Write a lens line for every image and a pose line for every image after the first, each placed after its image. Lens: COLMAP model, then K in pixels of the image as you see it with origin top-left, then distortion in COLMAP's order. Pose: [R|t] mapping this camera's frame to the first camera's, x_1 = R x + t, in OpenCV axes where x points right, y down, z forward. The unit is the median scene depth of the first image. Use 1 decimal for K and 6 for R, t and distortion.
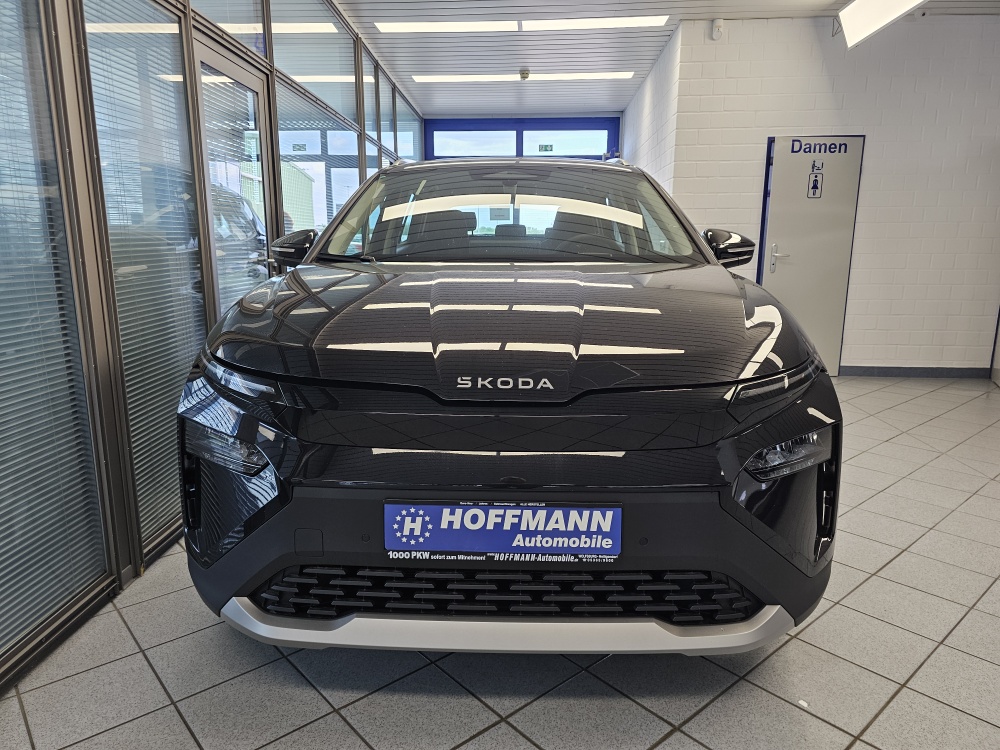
lens RADIAL K [[685.7, 0, 481.6], [0, 685.7, 374.4], [0, 0, 1]] dist [0.031514, -0.045200]
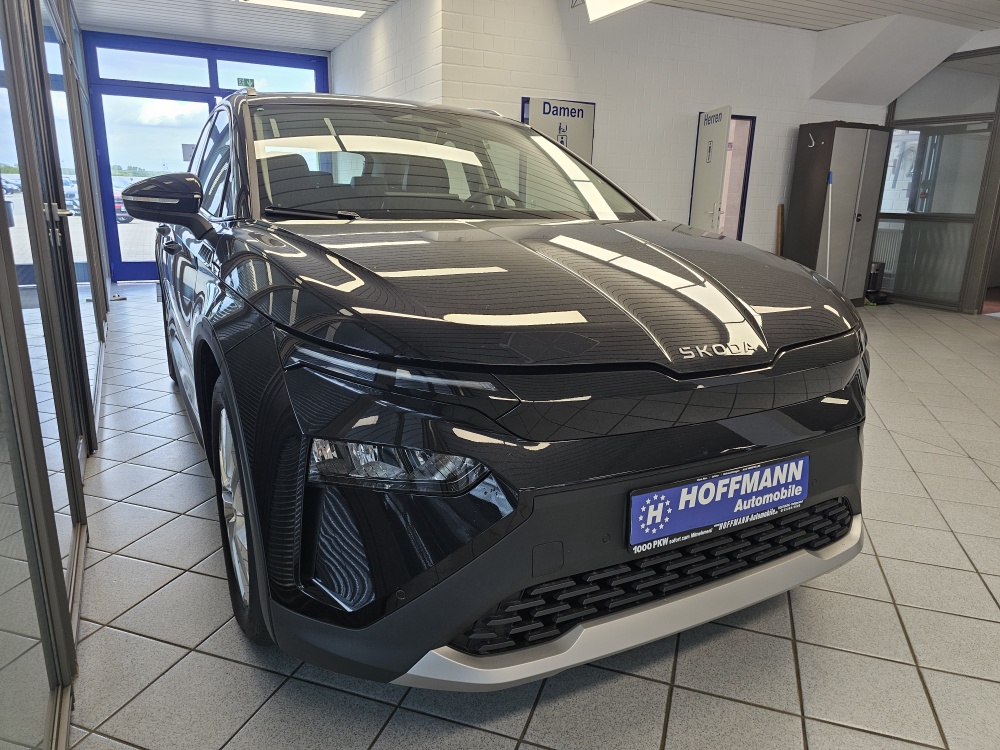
lens RADIAL K [[685.7, 0, 496.6], [0, 685.7, 374.5], [0, 0, 1]] dist [0.031514, -0.045200]
pose [[0.856794, -0.110383, 0.503707, -0.726823], [0.074827, 0.993095, 0.090349, -0.063776], [-0.510202, -0.039719, 0.859137, 0.325801]]
